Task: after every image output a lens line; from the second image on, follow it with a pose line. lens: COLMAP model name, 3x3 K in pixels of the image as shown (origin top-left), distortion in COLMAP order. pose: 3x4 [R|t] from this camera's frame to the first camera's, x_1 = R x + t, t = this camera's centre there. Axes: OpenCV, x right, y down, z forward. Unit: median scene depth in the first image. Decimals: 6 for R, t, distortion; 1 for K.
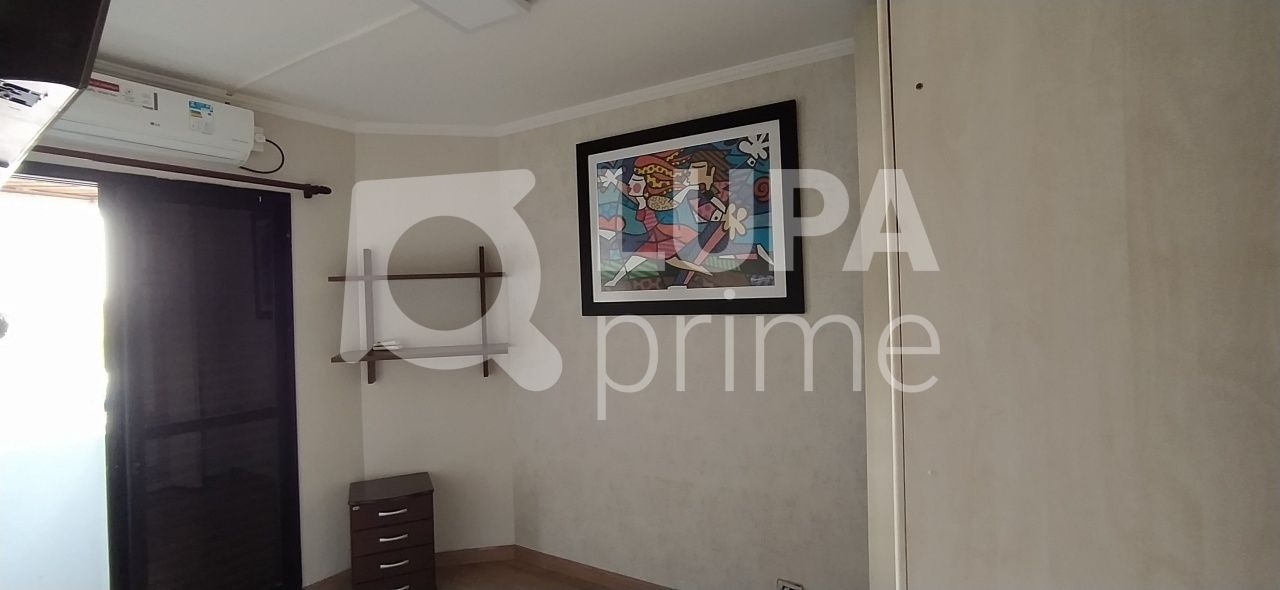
lens RADIAL K [[583.1, 0, 638.6], [0, 583.1, 291.1], [0, 0, 1]] dist [-0.052826, 0.037234]
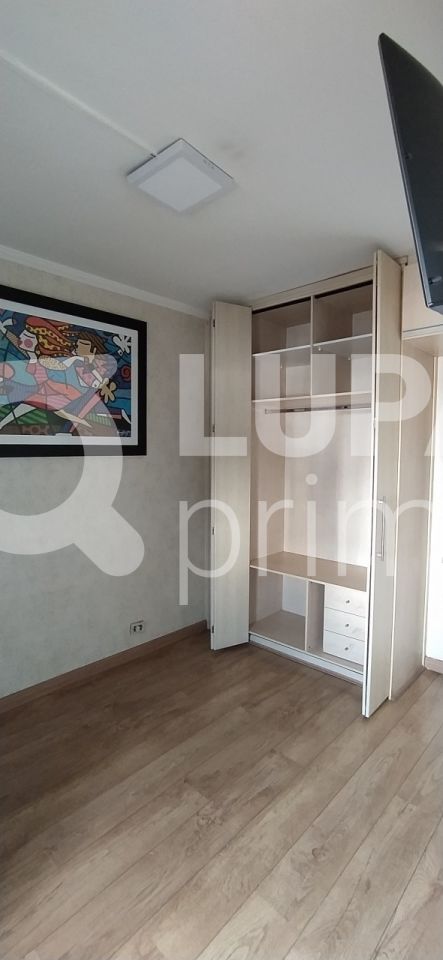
lens RADIAL K [[437.3, 0, 221.5], [0, 437.3, 480.0], [0, 0, 1]] dist [-0.052826, 0.037234]
pose [[0.194215, -0.038109, 0.980218, -0.777886], [-0.012653, 0.999065, 0.041348, 0.048059], [-0.980877, -0.020433, 0.193551, 0.482394]]
